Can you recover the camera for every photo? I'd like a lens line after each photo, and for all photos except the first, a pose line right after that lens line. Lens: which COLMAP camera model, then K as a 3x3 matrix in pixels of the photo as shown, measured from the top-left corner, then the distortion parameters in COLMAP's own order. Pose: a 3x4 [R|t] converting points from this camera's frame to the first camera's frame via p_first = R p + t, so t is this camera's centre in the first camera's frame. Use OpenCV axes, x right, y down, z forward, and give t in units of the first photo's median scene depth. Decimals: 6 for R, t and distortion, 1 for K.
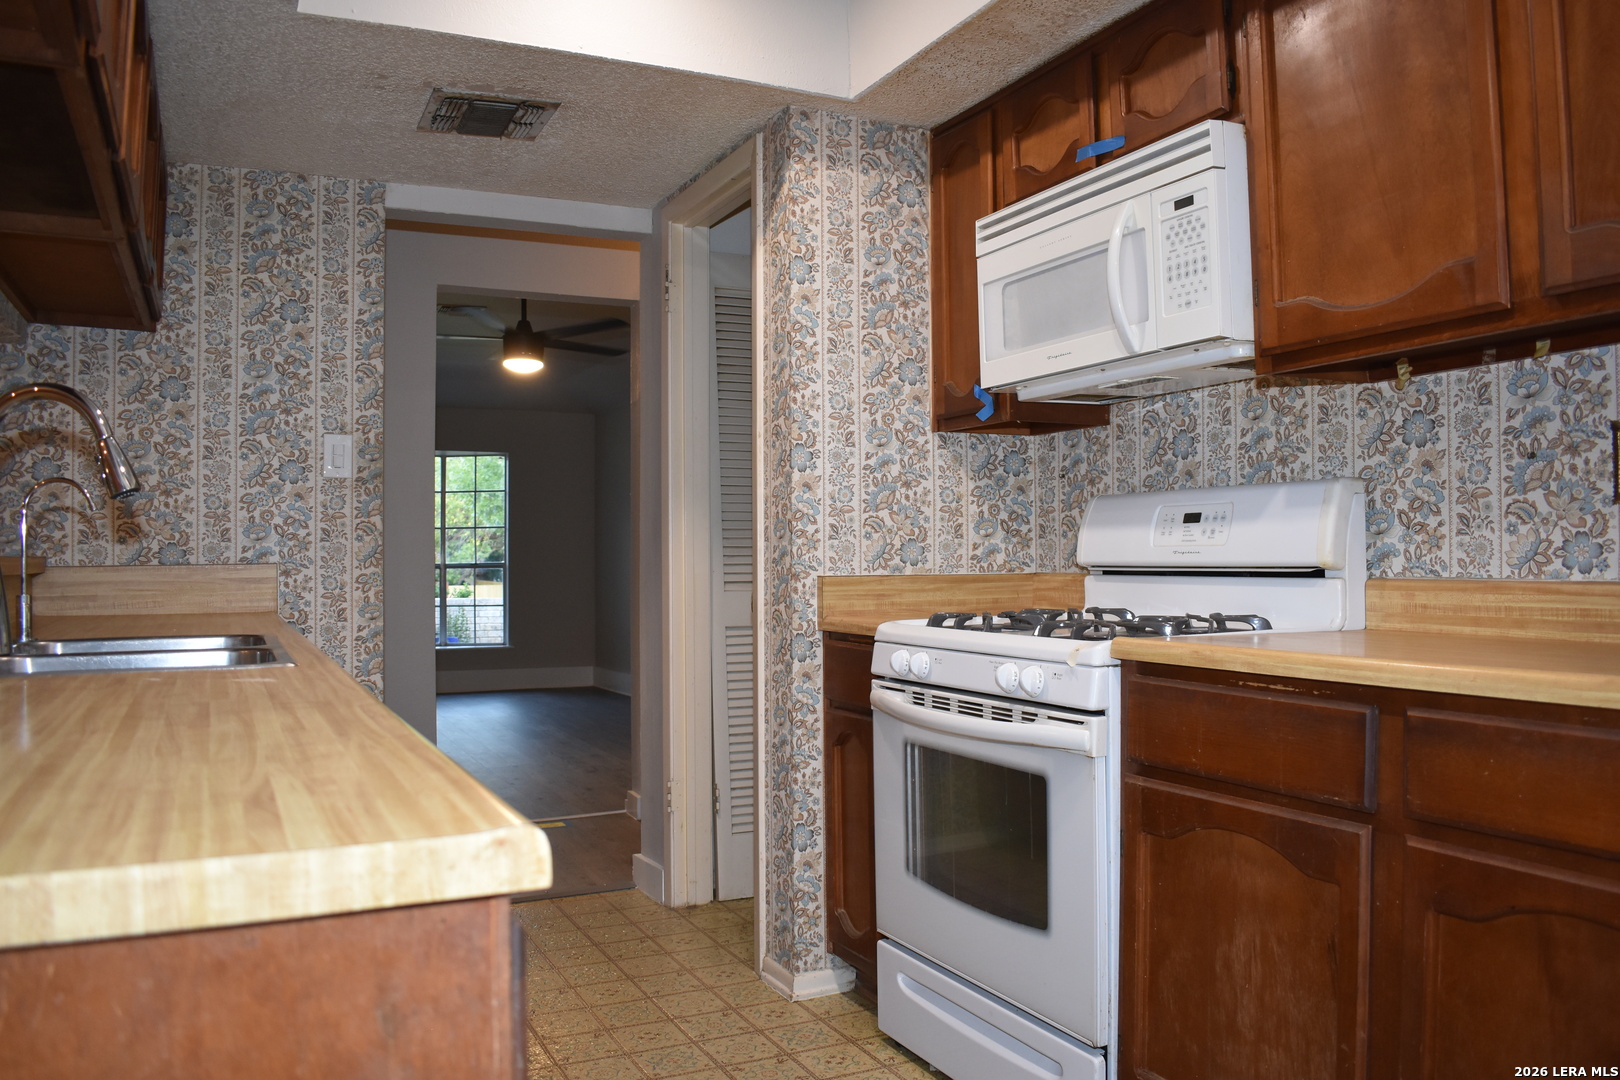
lens RADIAL K [[1282.8, 0, 810.0], [0, 1282.8, 540.0], [0, 0, 1]] dist [-0.075458, 0.003009]
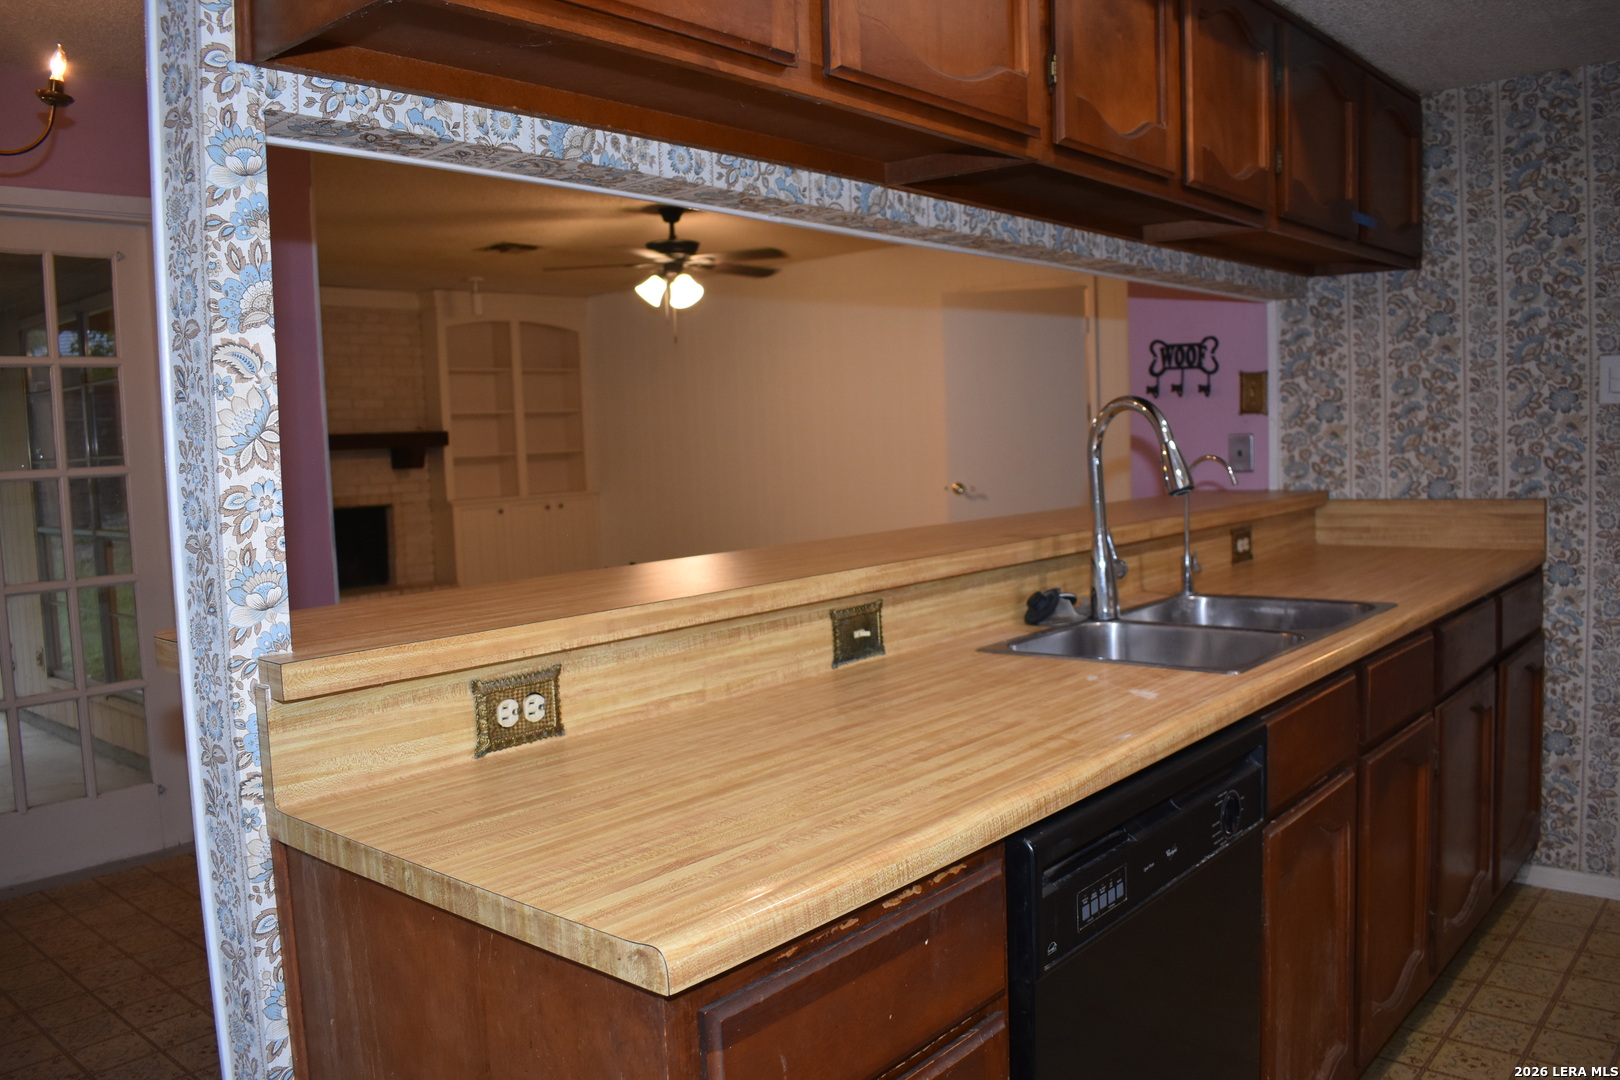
lens RADIAL K [[1282.8, 0, 810.0], [0, 1282.8, 540.0], [0, 0, 1]] dist [-0.075458, 0.003009]
pose [[0.394050, 0.067299, -0.916622, 0.220283], [0.051739, 0.994110, 0.095231, -0.068722], [0.917632, -0.084951, 0.388247, 0.134427]]
